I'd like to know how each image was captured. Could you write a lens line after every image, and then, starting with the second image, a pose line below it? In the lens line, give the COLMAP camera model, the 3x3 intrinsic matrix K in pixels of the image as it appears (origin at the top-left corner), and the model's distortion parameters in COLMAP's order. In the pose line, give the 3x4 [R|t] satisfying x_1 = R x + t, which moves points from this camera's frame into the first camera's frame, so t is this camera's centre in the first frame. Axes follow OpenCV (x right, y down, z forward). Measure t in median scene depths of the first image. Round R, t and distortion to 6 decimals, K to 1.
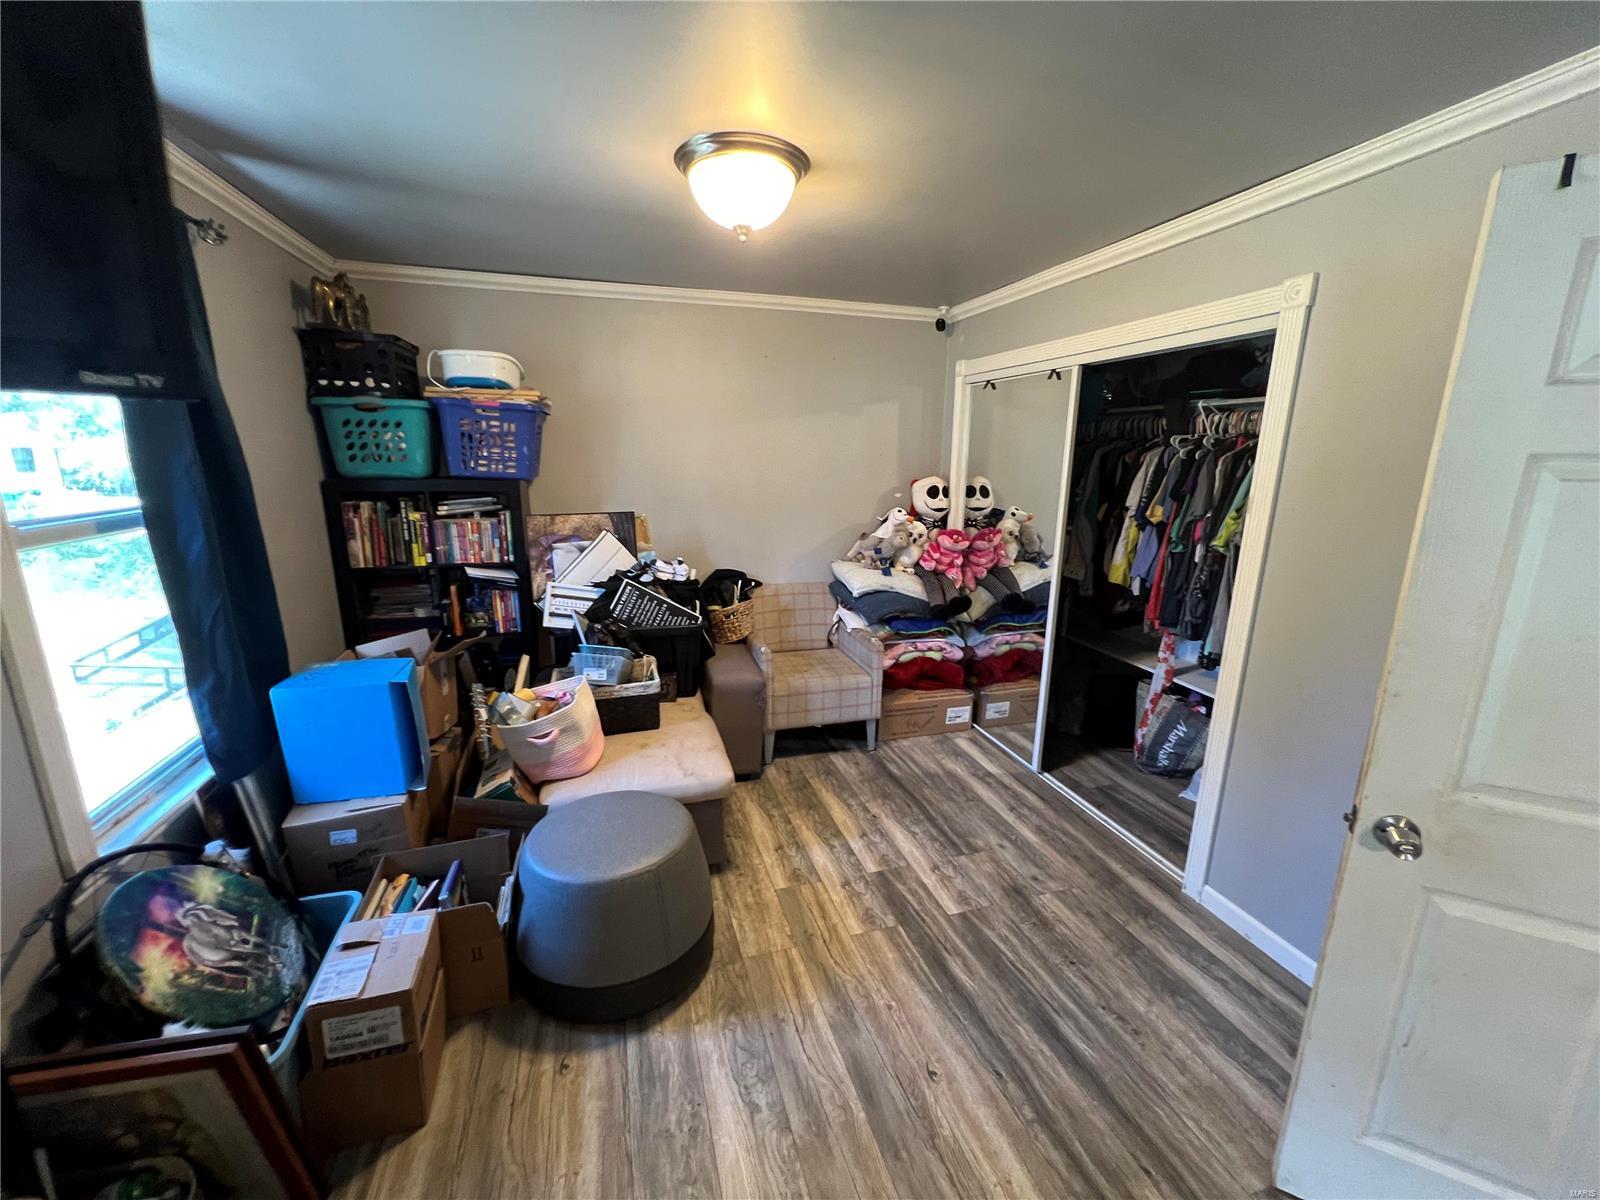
lens RADIAL K [[641.5, 0, 799.1], [0, 641.5, 602.9], [0, 0, 1]] dist [-0.001890, 0.000638]
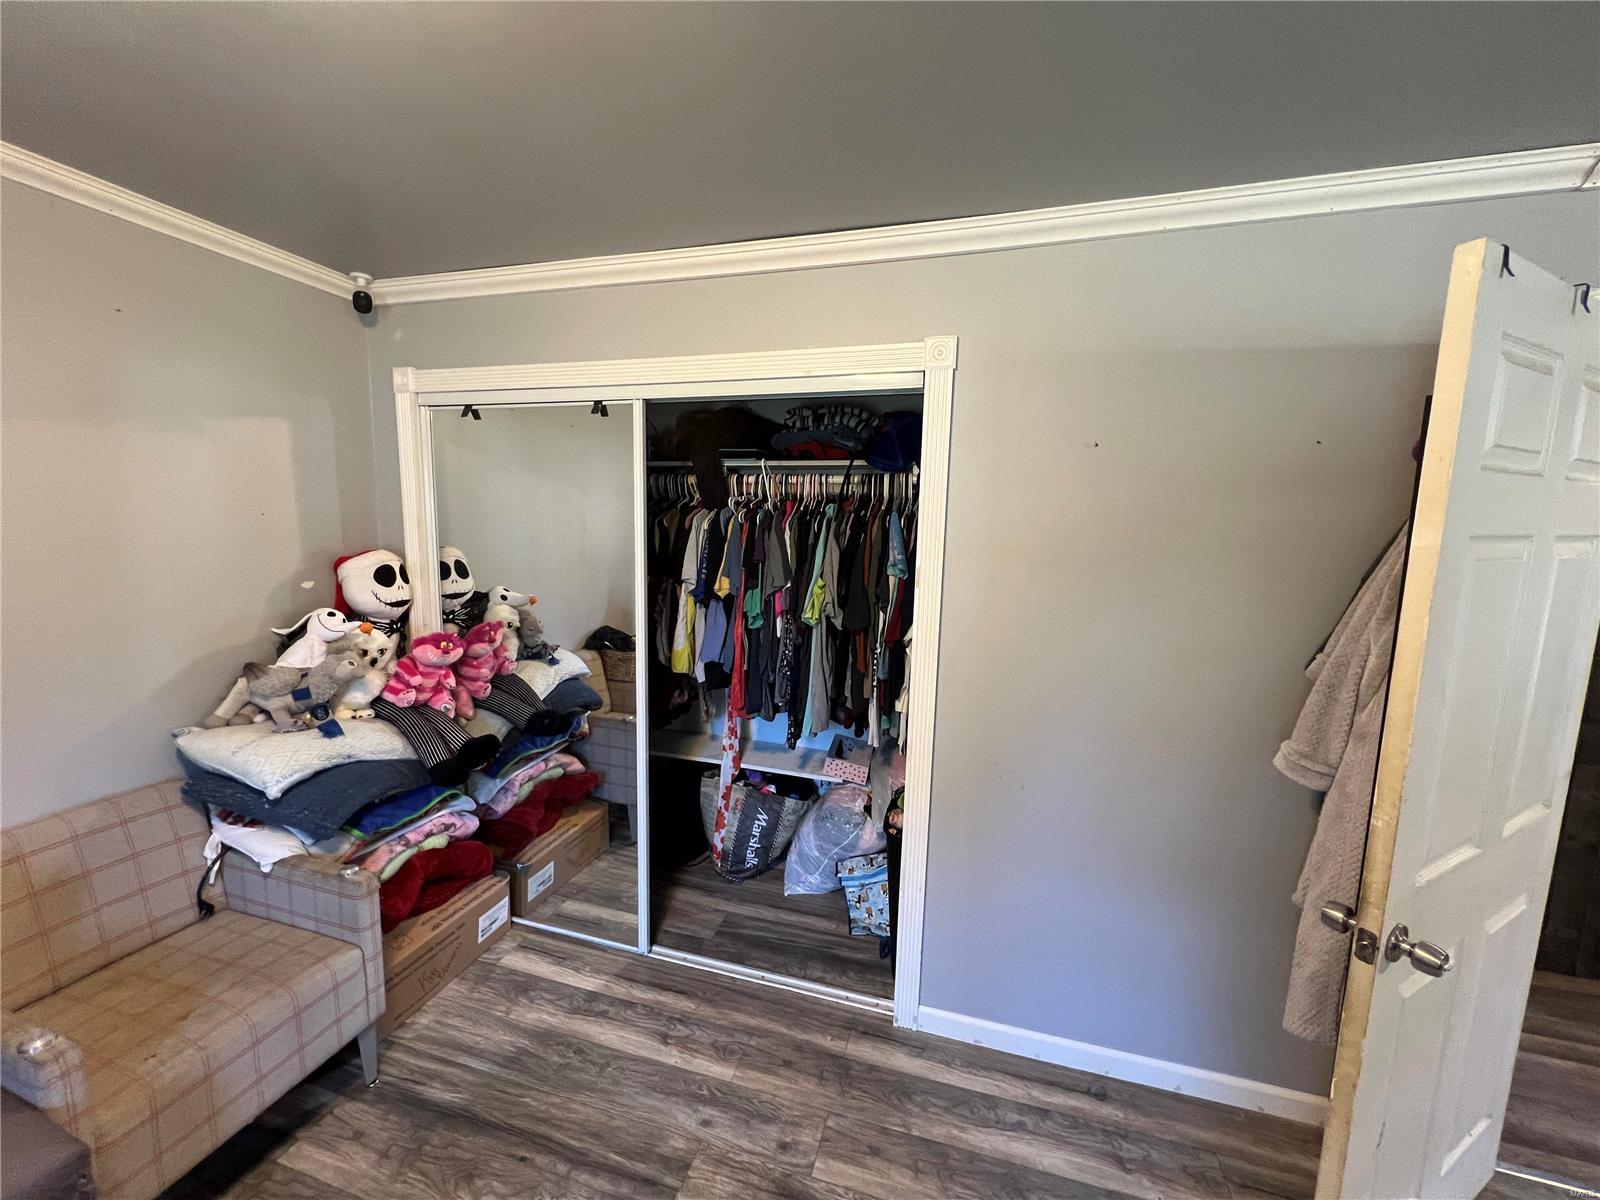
lens RADIAL K [[641.5, 0, 791.5], [0, 641.5, 600.8], [0, 0, 1]] dist [-0.001890, 0.000638]
pose [[0.555073, -0.106330, 0.824978, -0.081946], [0.175236, 0.984485, 0.008984, -0.093187], [-0.813134, 0.139579, 0.565094, 0.372809]]
